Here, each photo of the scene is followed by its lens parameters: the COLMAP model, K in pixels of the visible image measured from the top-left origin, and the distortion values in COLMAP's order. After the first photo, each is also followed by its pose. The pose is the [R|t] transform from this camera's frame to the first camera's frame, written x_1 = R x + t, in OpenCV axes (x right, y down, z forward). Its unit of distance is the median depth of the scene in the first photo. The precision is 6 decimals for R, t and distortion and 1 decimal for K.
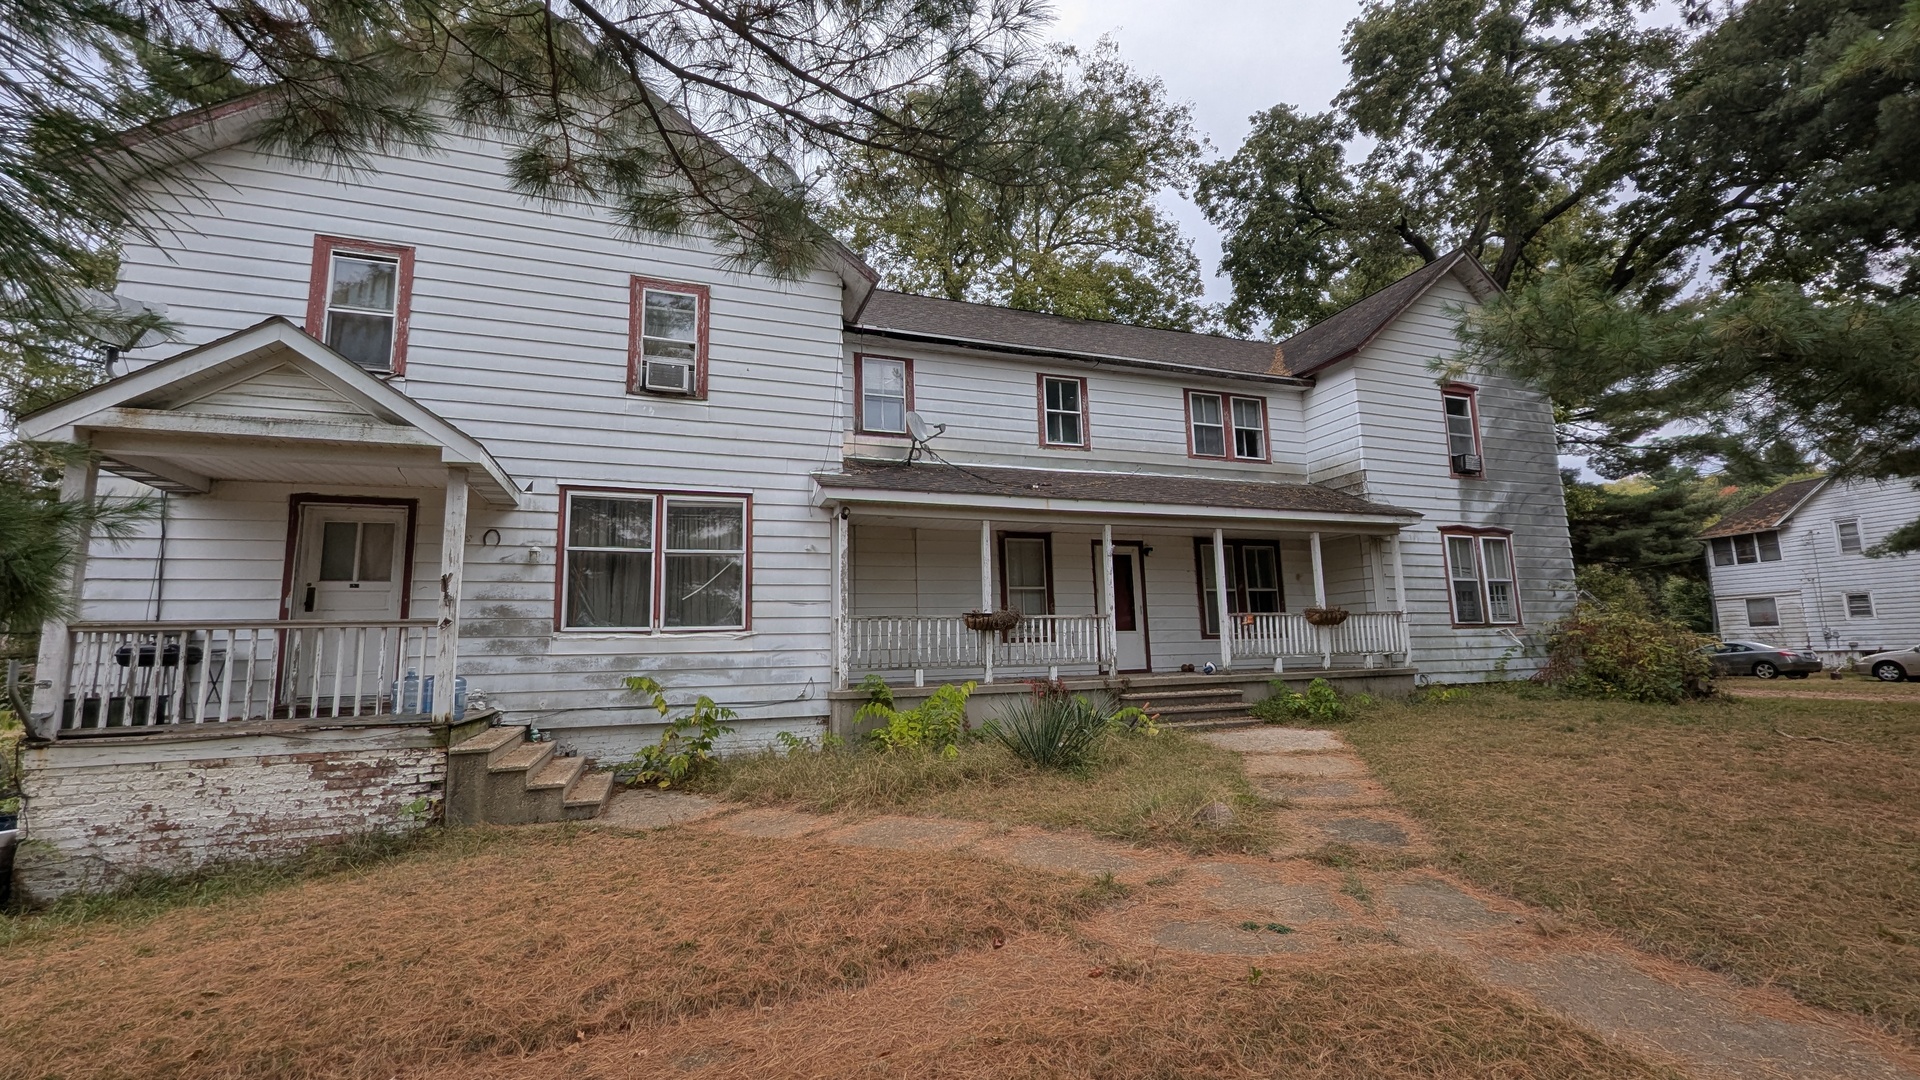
lens RADIAL K [[791.7, 0, 969.1], [0, 791.7, 546.5], [0, 0, 1]] dist [0.002053, 0.000029]
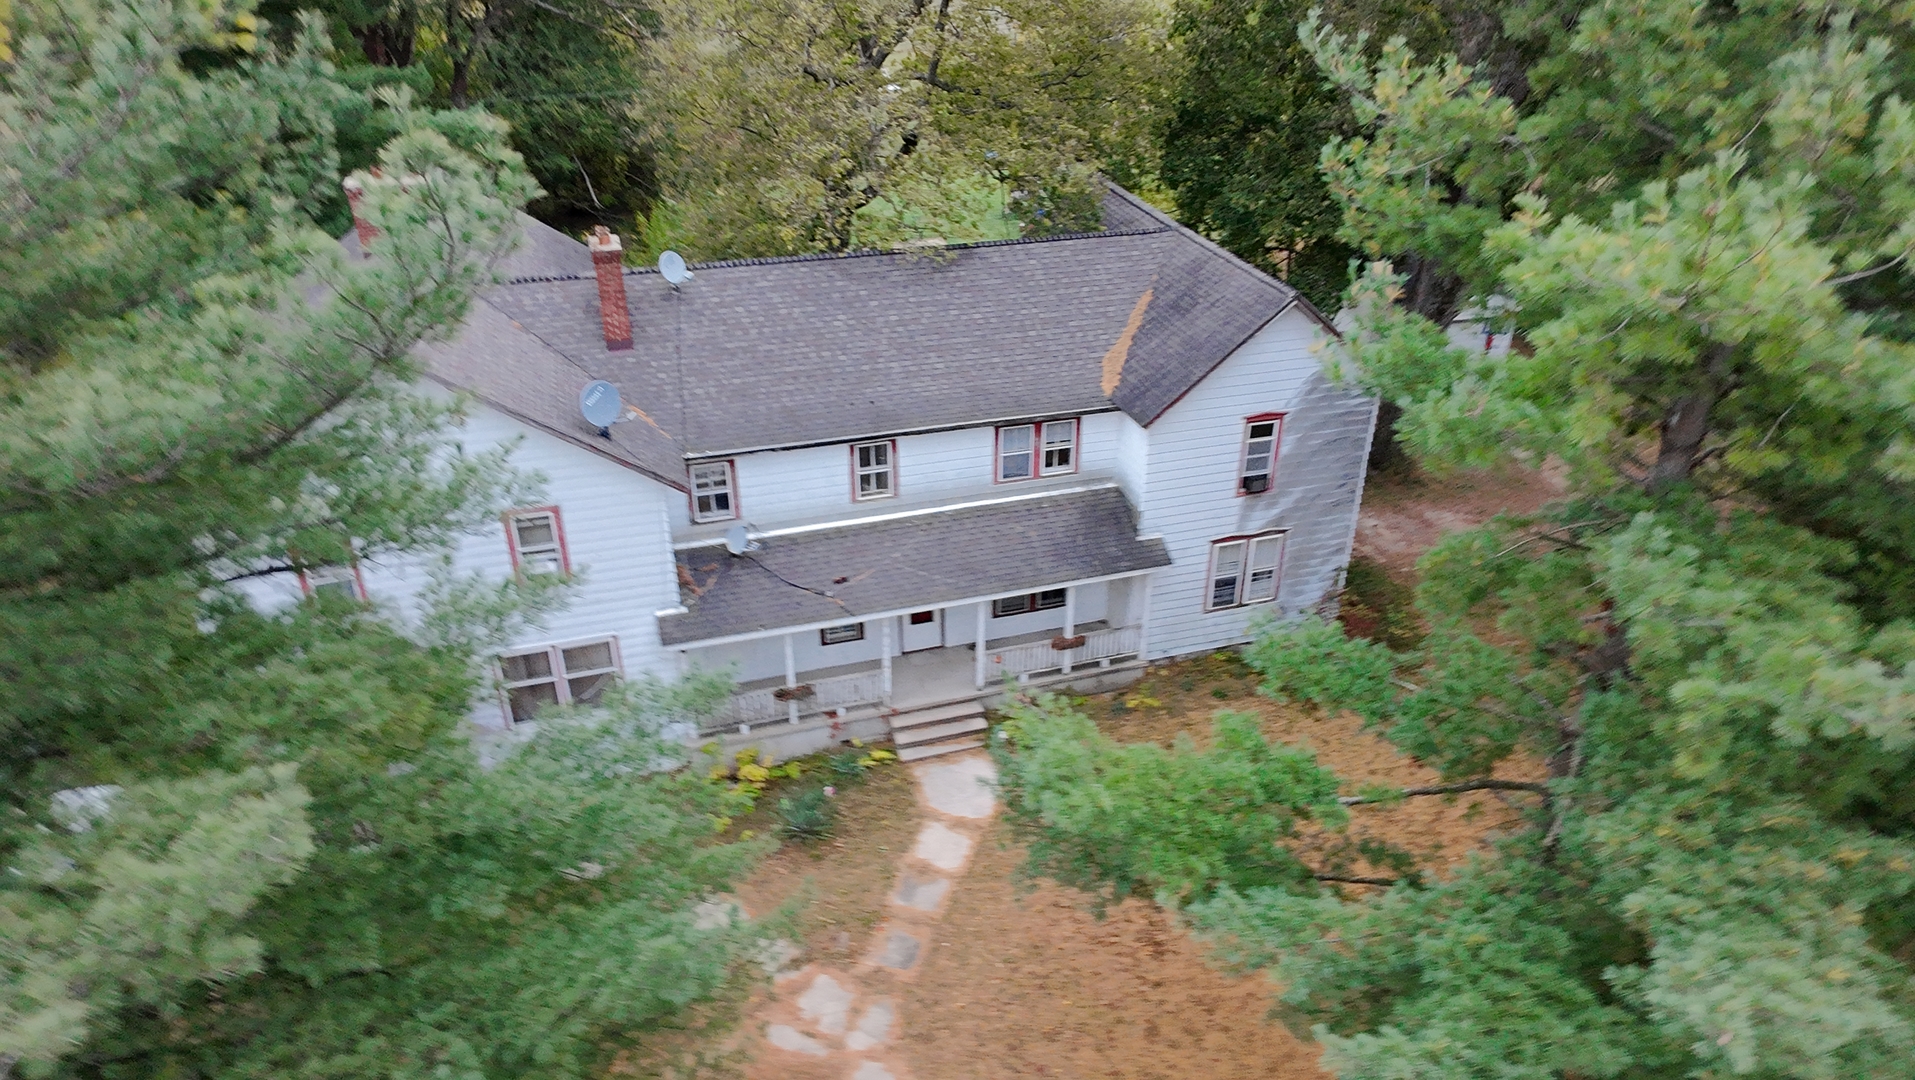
lens RADIAL K [[1201.1, 0, 957.6], [0, 1201.1, 541.3], [0, 0, 1]] dist [-0.006404, 0.003710]
pose [[0.998037, 0.051855, -0.035107, 0.304927], [-0.018643, 0.781242, 0.623950, -1.174136], [0.059782, -0.622071, 0.780675, -0.408350]]
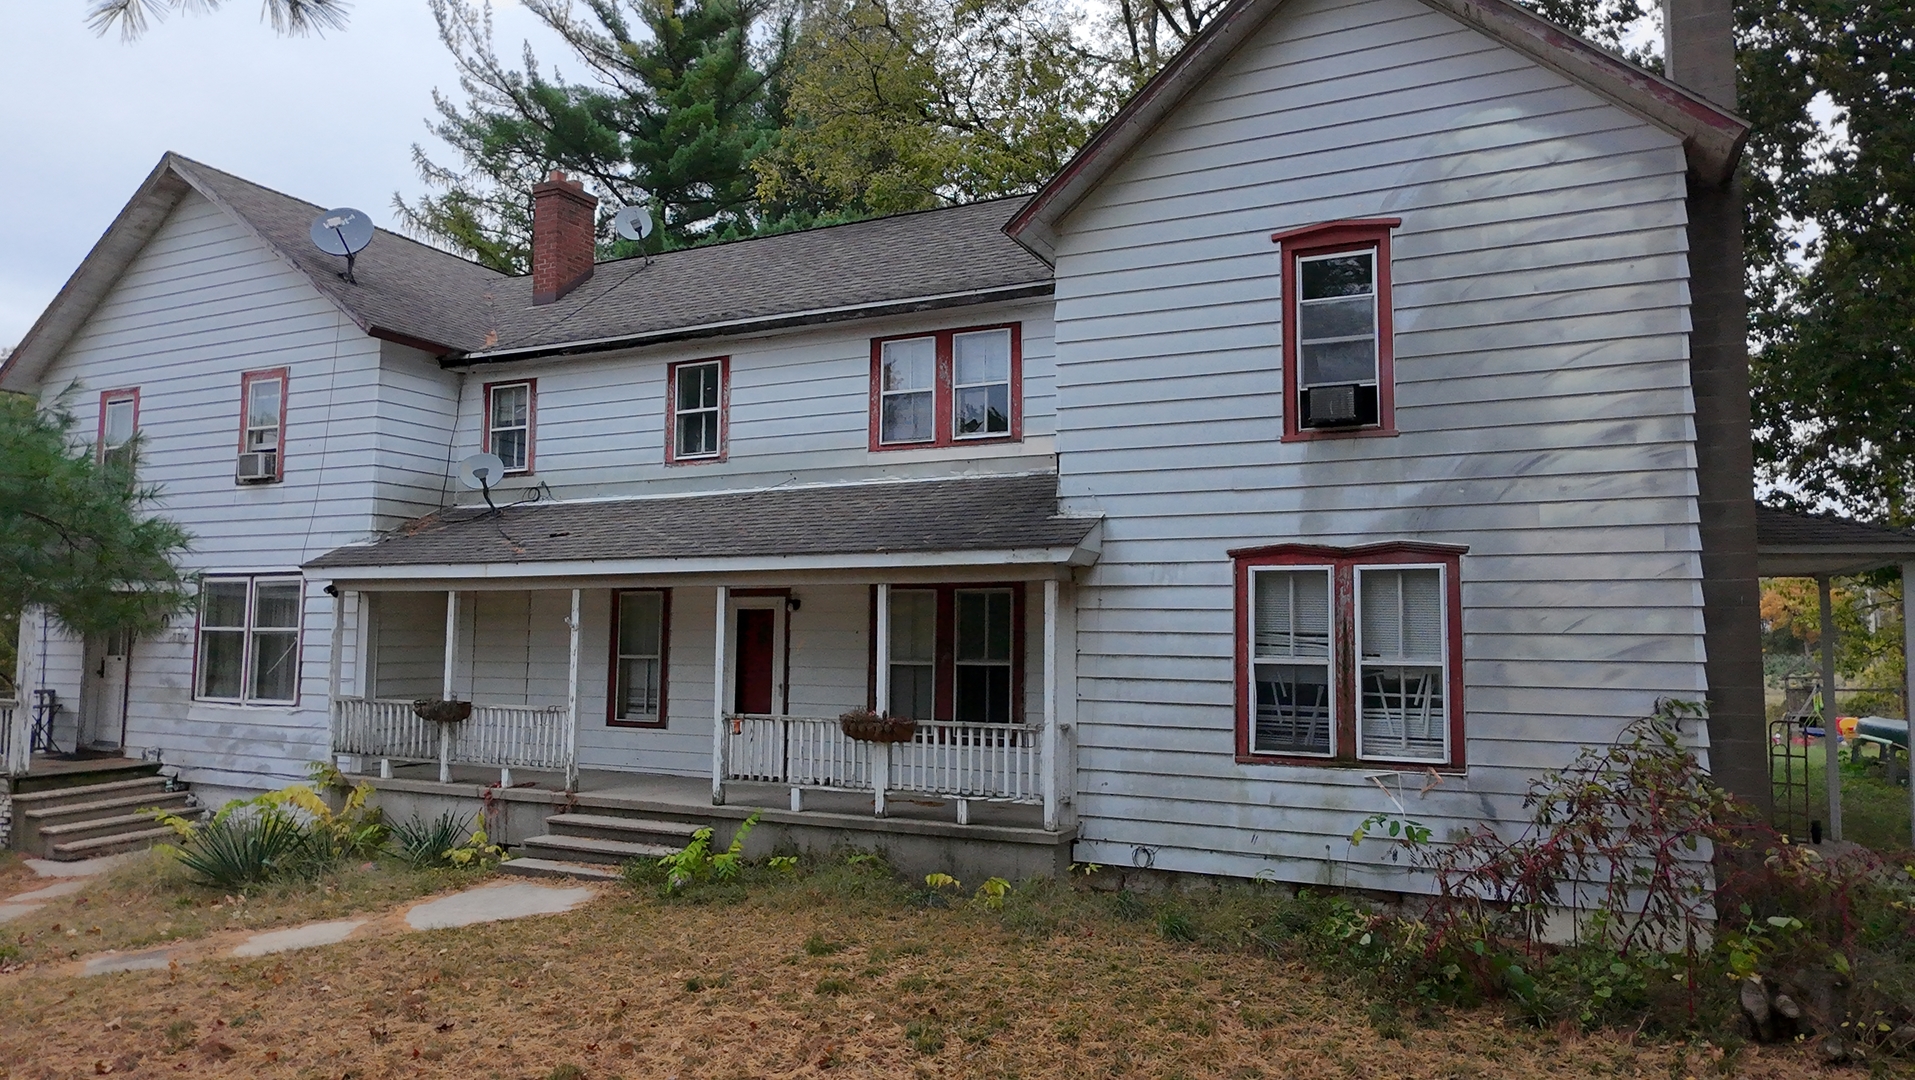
lens RADIAL K [[1201.1, 0, 957.7], [0, 1201.1, 546.2], [0, 0, 1]] dist [-0.006404, 0.003710]
pose [[0.702396, -0.024106, -0.711379, 1.059760], [0.073774, 0.996509, 0.039075, -0.072905], [0.707953, -0.079927, 0.701722, 0.391068]]
